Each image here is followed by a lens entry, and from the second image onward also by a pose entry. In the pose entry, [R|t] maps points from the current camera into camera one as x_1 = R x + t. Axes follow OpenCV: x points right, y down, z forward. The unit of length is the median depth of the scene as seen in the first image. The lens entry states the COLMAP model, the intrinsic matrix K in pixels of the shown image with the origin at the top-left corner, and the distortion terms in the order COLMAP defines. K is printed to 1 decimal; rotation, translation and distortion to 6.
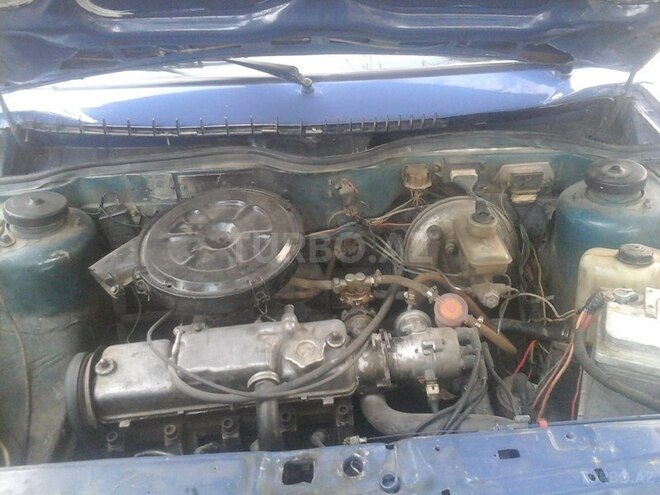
lens RADIAL K [[651.8, 0, 330.0], [0, 651.8, 247.5], [0, 0, 1]] dist [0.040771, -0.033037]
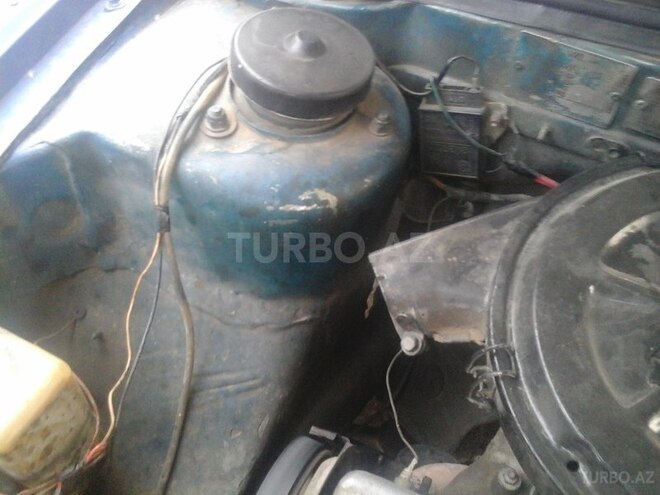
lens RADIAL K [[651.8, 0, 330.0], [0, 651.8, 247.5], [0, 0, 1]] dist [0.040771, -0.033037]
pose [[0.881804, 0.406027, -0.239925, -0.252121], [-0.309597, 0.882129, 0.354962, -0.095111], [0.355769, -0.238727, 0.903570, 0.534078]]
